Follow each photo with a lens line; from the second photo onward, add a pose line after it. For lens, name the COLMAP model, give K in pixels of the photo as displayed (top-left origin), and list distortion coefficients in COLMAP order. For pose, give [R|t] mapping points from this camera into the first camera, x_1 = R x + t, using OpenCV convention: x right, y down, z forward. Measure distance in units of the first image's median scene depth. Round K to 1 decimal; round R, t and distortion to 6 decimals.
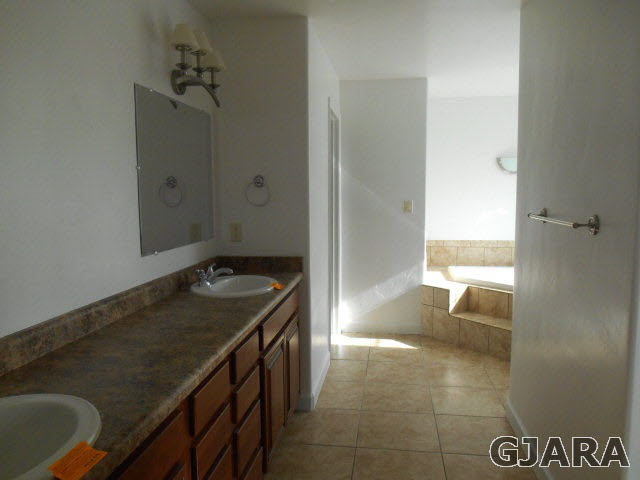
lens RADIAL K [[493.7, 0, 320.5], [0, 493.7, 239.5], [0, 0, 1]] dist [-0.026868, 0.004911]
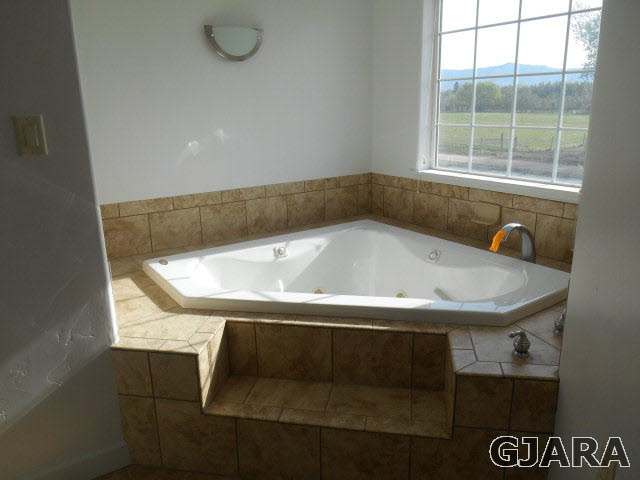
lens RADIAL K [[493.7, 0, 321.2], [0, 493.7, 238.6], [0, 0, 1]] dist [-0.026868, 0.004911]
pose [[0.734719, -0.186967, 0.652098, 0.096792], [0.084390, 0.978993, 0.185611, -0.044074], [-0.673102, -0.081342, 0.735062, 0.628946]]
